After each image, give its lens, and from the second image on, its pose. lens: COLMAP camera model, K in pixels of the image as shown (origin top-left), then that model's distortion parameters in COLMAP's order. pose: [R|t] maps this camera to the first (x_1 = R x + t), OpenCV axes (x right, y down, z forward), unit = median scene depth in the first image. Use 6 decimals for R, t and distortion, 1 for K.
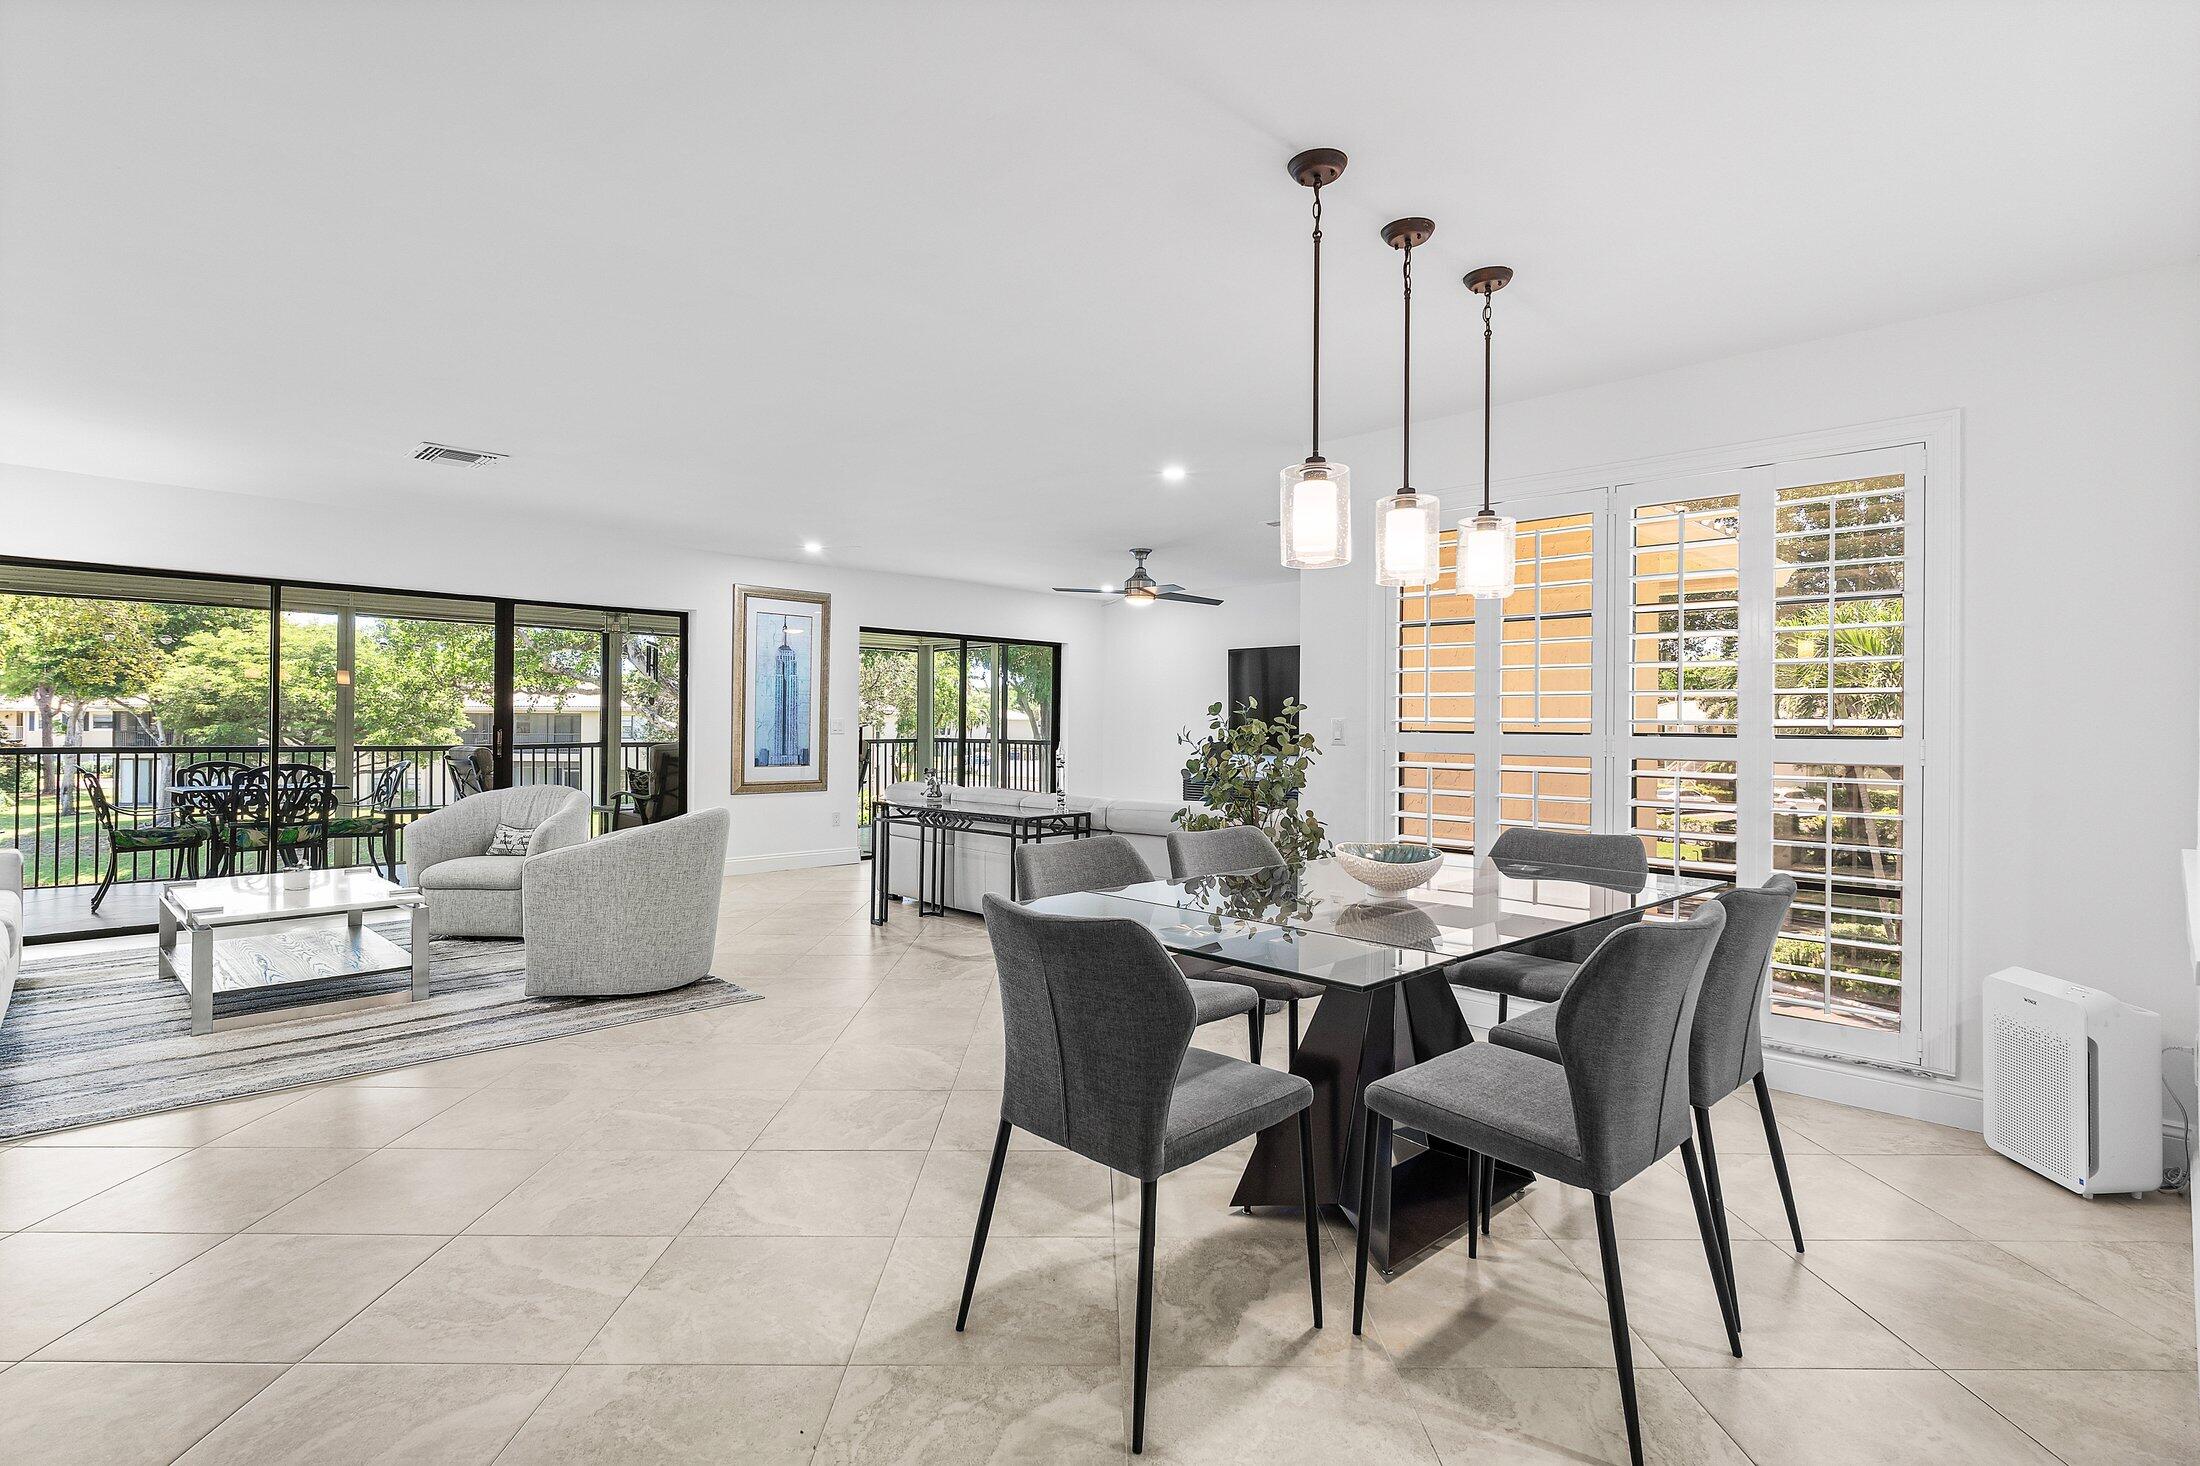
lens RADIAL K [[1113.9, 0, 1105.8], [0, 1113.9, 715.6], [0, 0, 1]] dist [-0.007677, 0.000282]
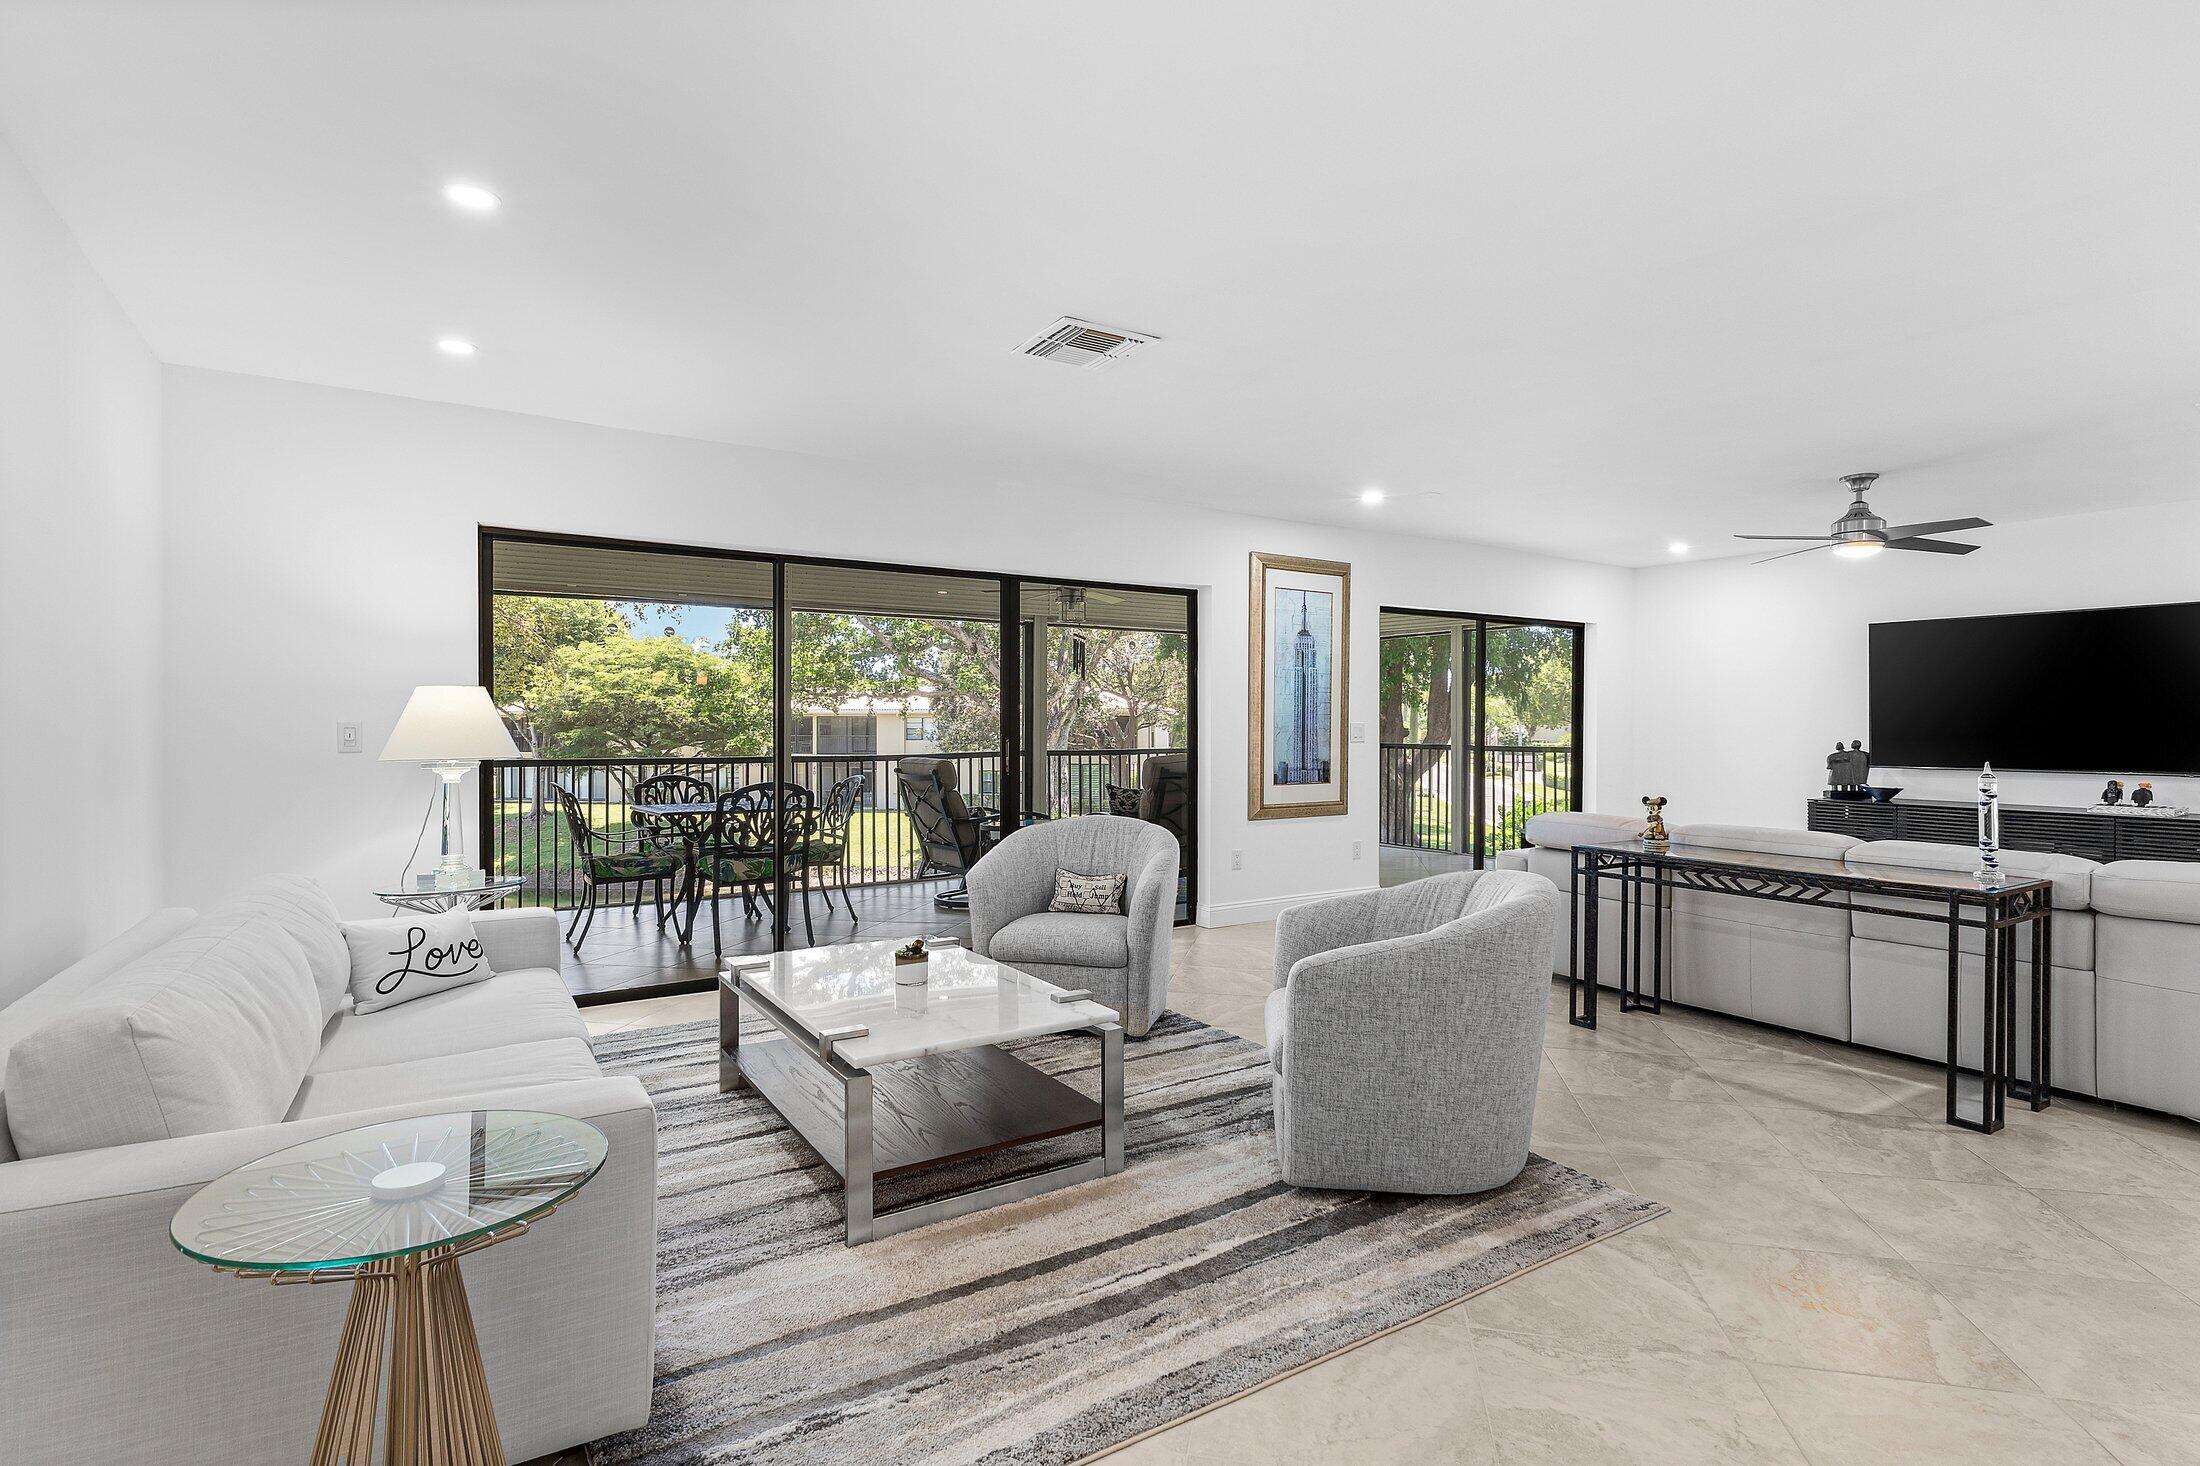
lens RADIAL K [[1113.9, 0, 1070.0], [0, 1113.9, 727.4], [0, 0, 1]] dist [-0.007677, 0.000282]
pose [[0.970145, -0.006085, -0.242449, -0.260503], [0.008918, 0.999904, 0.010589, -0.004144], [0.242361, -0.012435, 0.970106, 0.201575]]
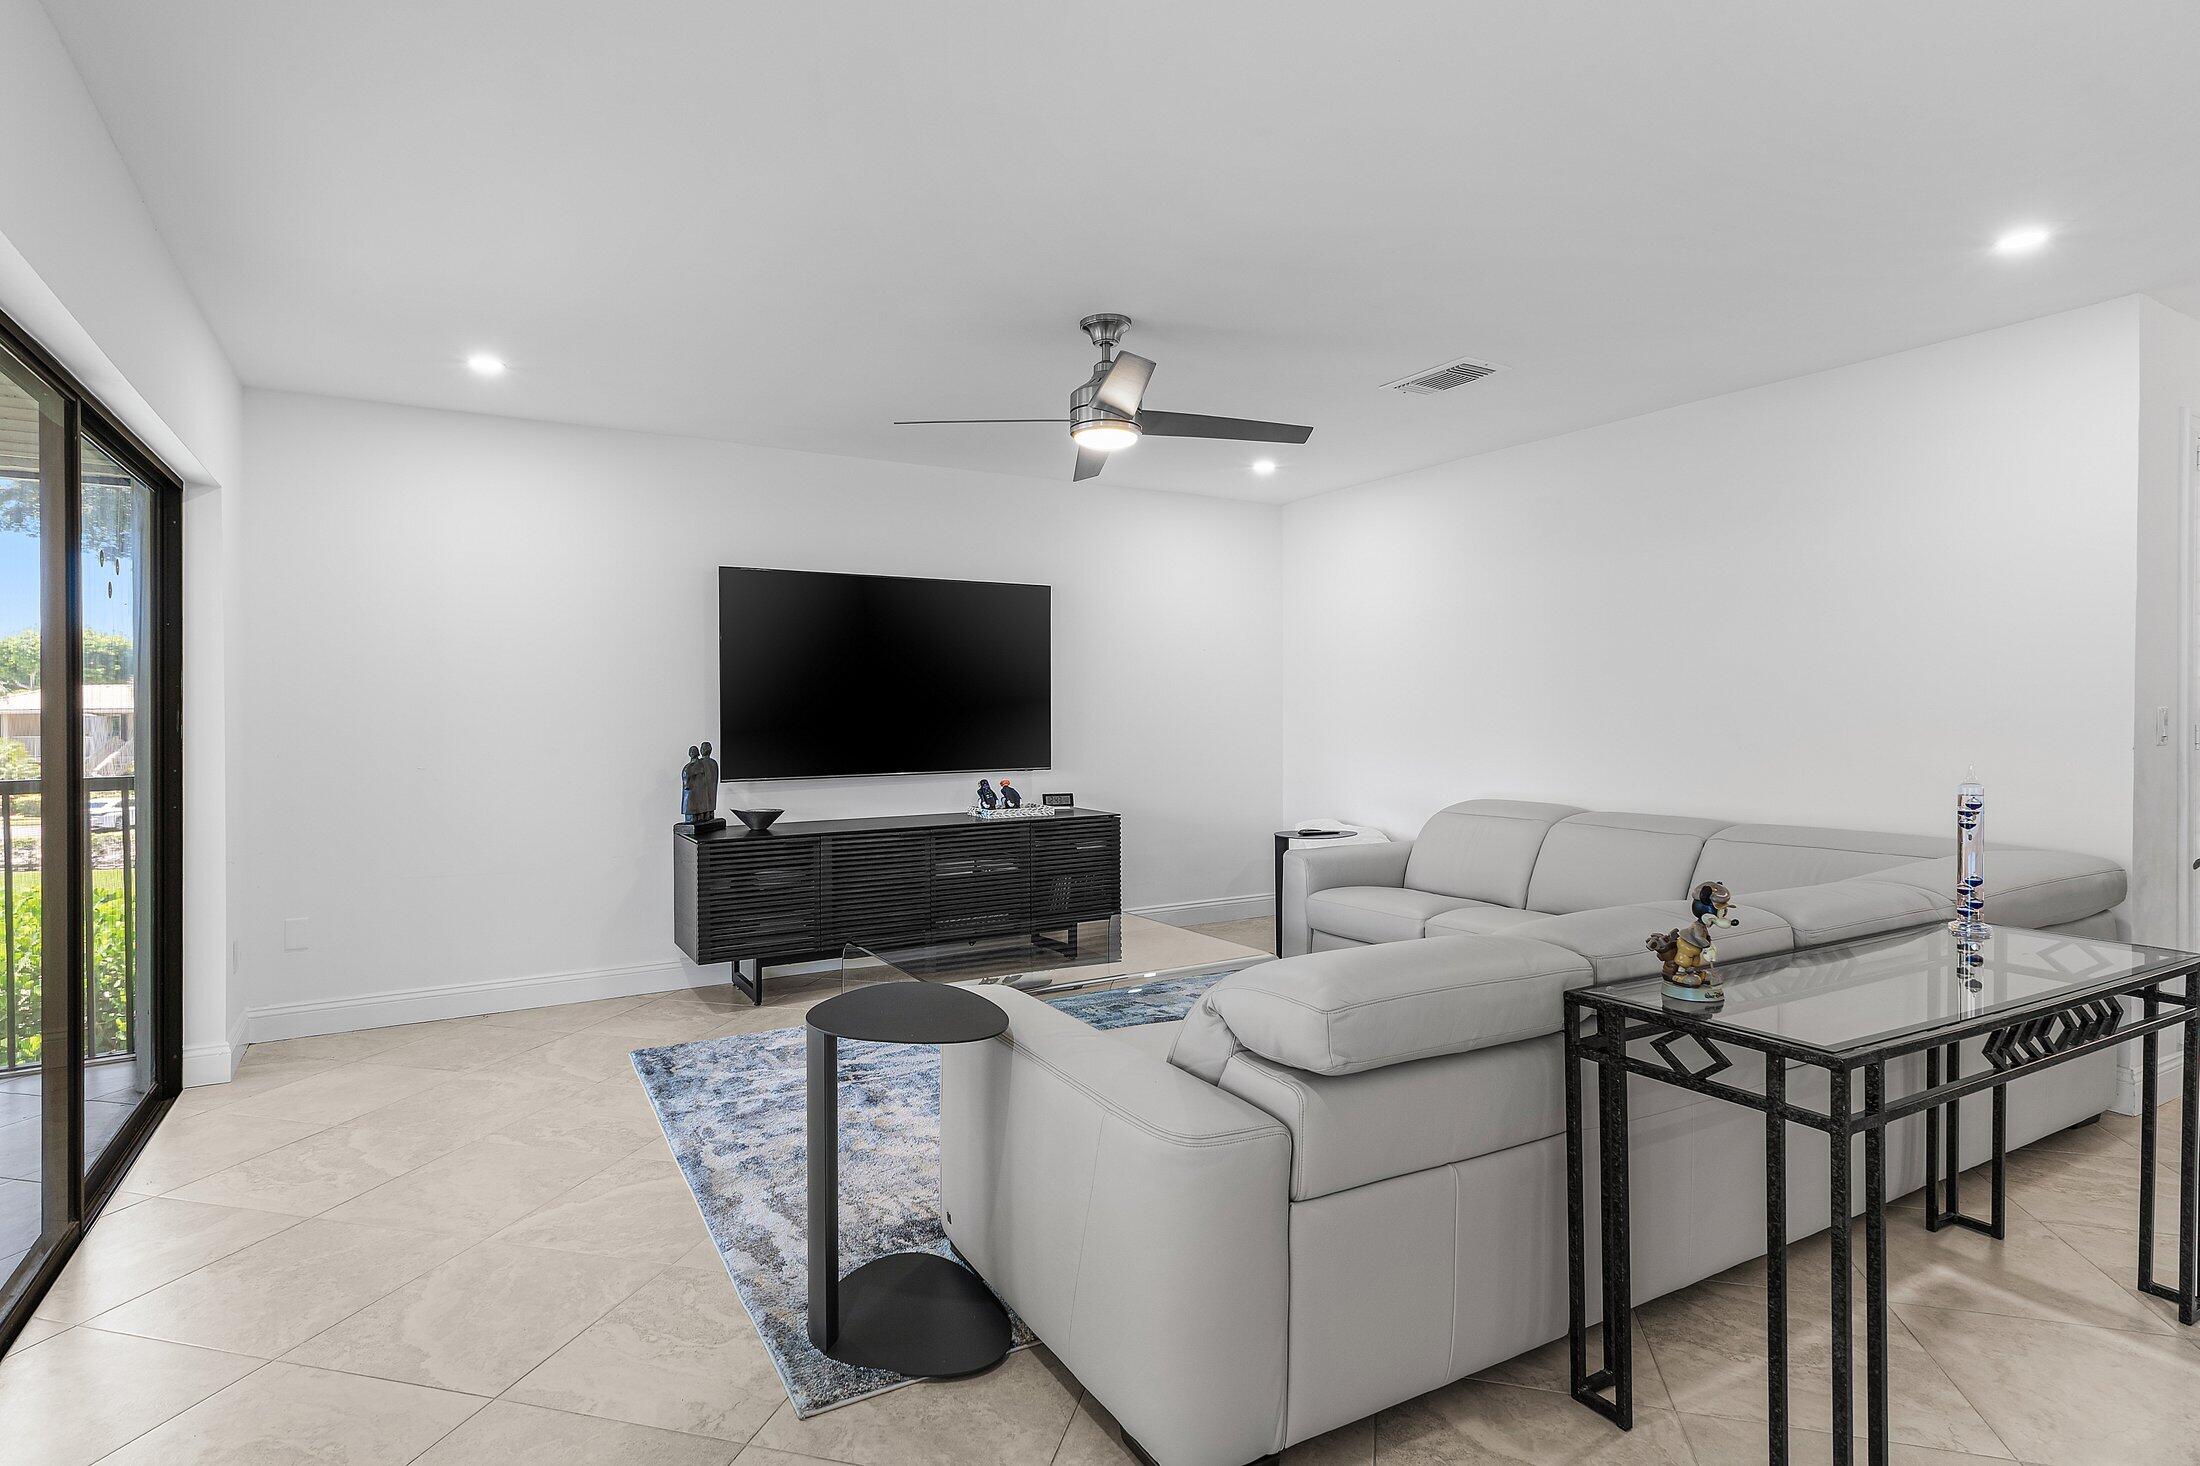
lens RADIAL K [[1113.9, 0, 1099.6], [0, 1113.9, 722.0], [0, 0, 1]] dist [-0.007677, 0.000282]
pose [[0.277336, -0.019351, 0.960578, -0.365668], [0.004462, 0.999812, 0.018854, 0.000279], [-0.960763, -0.000943, 0.277370, 0.835222]]
